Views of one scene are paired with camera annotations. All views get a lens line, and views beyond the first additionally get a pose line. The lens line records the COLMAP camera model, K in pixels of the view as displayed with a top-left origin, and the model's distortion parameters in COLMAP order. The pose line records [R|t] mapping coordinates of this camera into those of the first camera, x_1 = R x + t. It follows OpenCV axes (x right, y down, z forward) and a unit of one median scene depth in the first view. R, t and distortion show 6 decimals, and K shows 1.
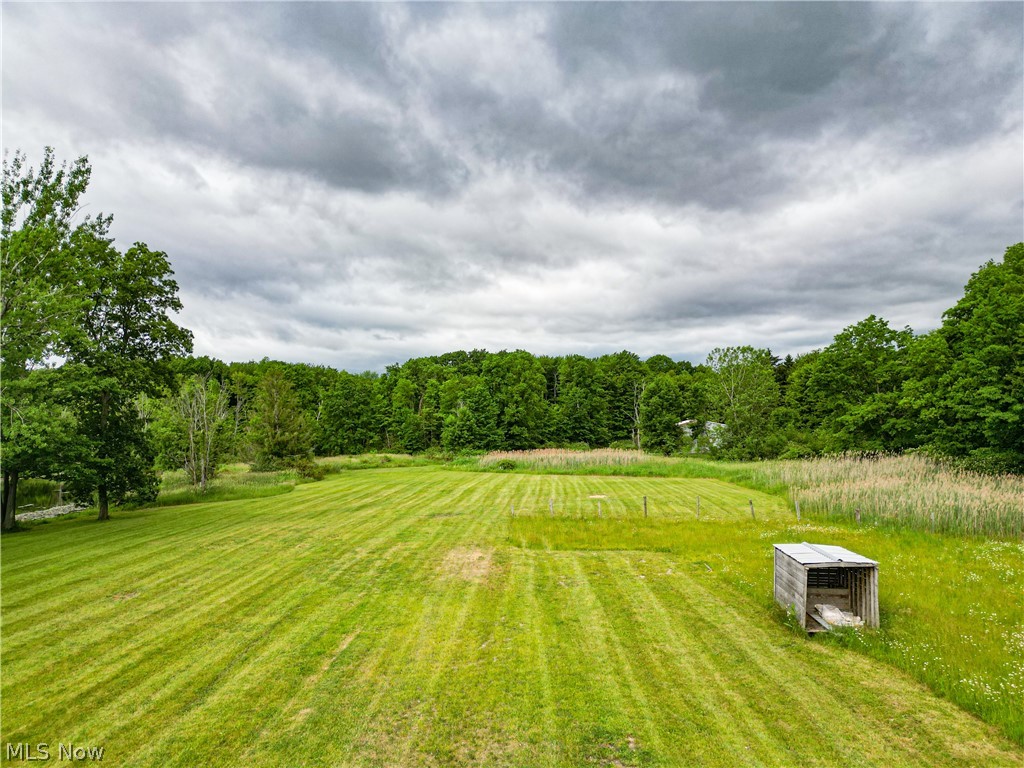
lens RADIAL K [[731.2, 0, 512.7], [0, 731.2, 386.3], [0, 0, 1]] dist [0.059450, -0.008631]
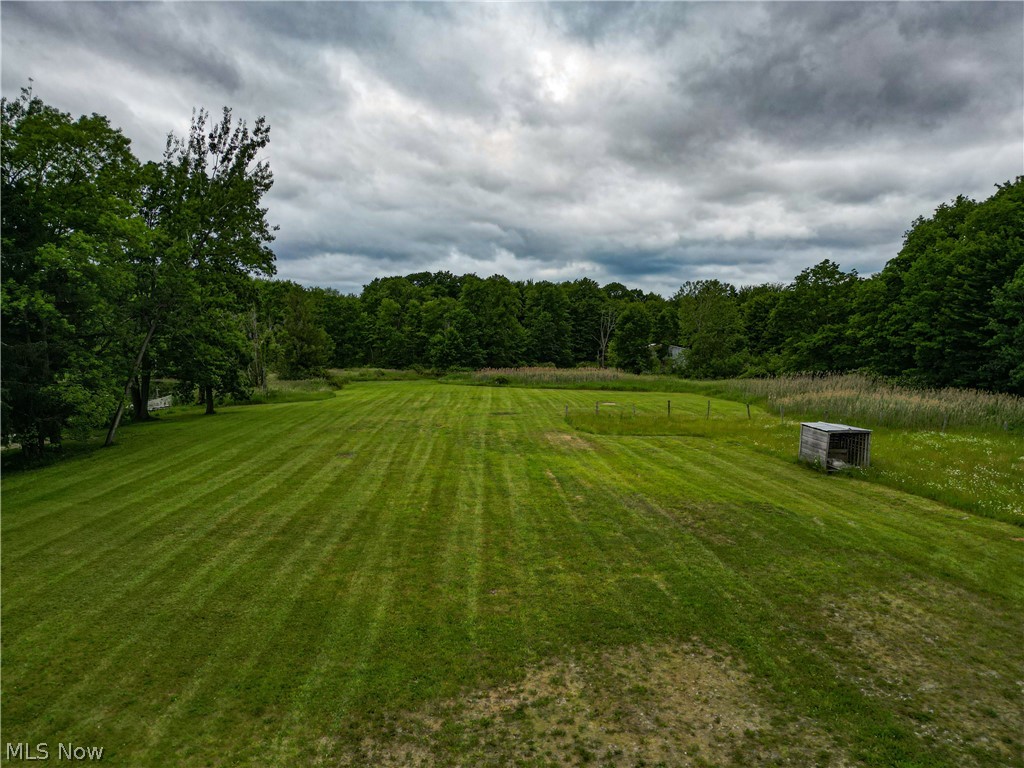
lens RADIAL K [[731.2, 0, 512.7], [0, 731.2, 386.3], [0, 0, 1]] dist [0.059450, -0.008631]
pose [[0.994713, 0.018745, 0.100967, -0.129672], [-0.029443, 0.993980, 0.105535, -0.002852], [-0.098381, -0.107950, 0.989276, -0.148926]]
